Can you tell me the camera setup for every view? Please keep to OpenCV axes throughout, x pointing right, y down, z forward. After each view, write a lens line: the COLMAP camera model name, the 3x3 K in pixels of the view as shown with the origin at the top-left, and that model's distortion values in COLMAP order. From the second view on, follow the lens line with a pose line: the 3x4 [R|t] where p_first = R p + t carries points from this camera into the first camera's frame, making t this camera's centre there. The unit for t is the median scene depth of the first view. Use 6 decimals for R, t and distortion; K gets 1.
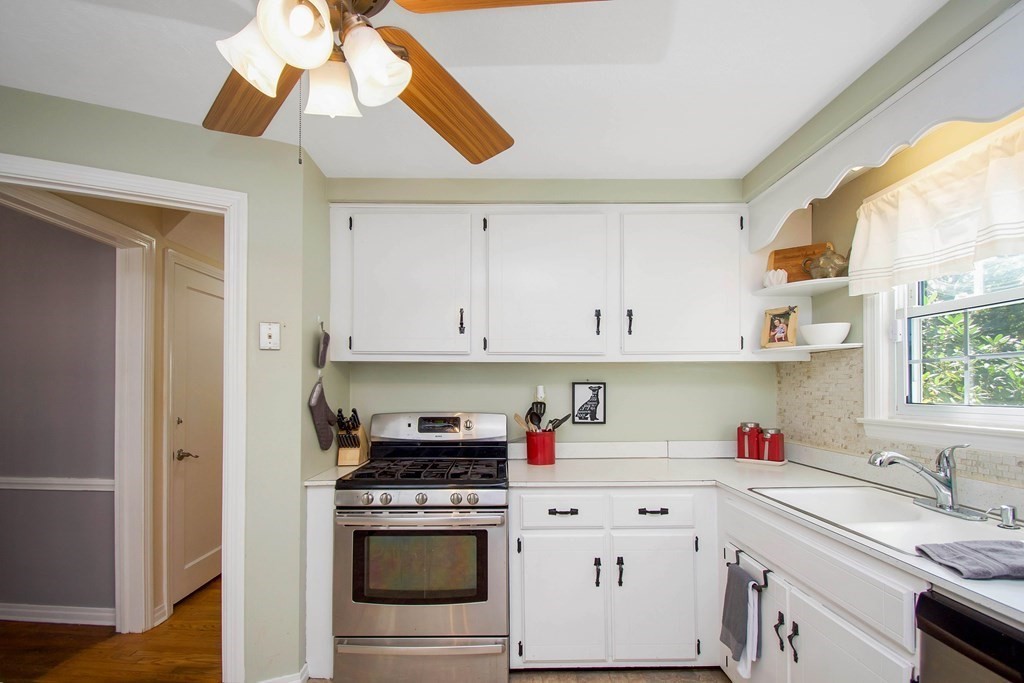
lens RADIAL K [[469.6, 0, 504.5], [0, 469.6, 381.4], [0, 0, 1]] dist [-0.031304, 0.000891]
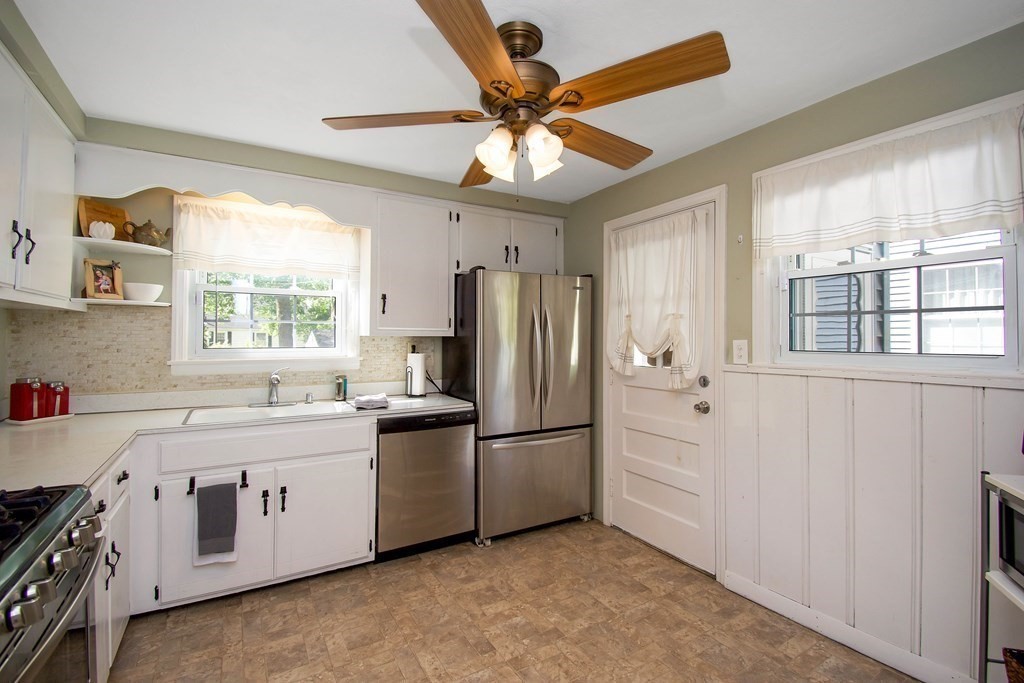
lens RADIAL K [[469.6, 0, 512.8], [0, 469.6, 338.2], [0, 0, 1]] dist [-0.031304, 0.000891]
pose [[-0.481360, -0.000274, 0.876523, -0.733006], [-0.009672, 0.999941, -0.005000, 0.011011], [-0.876469, -0.010884, -0.481334, 0.692265]]
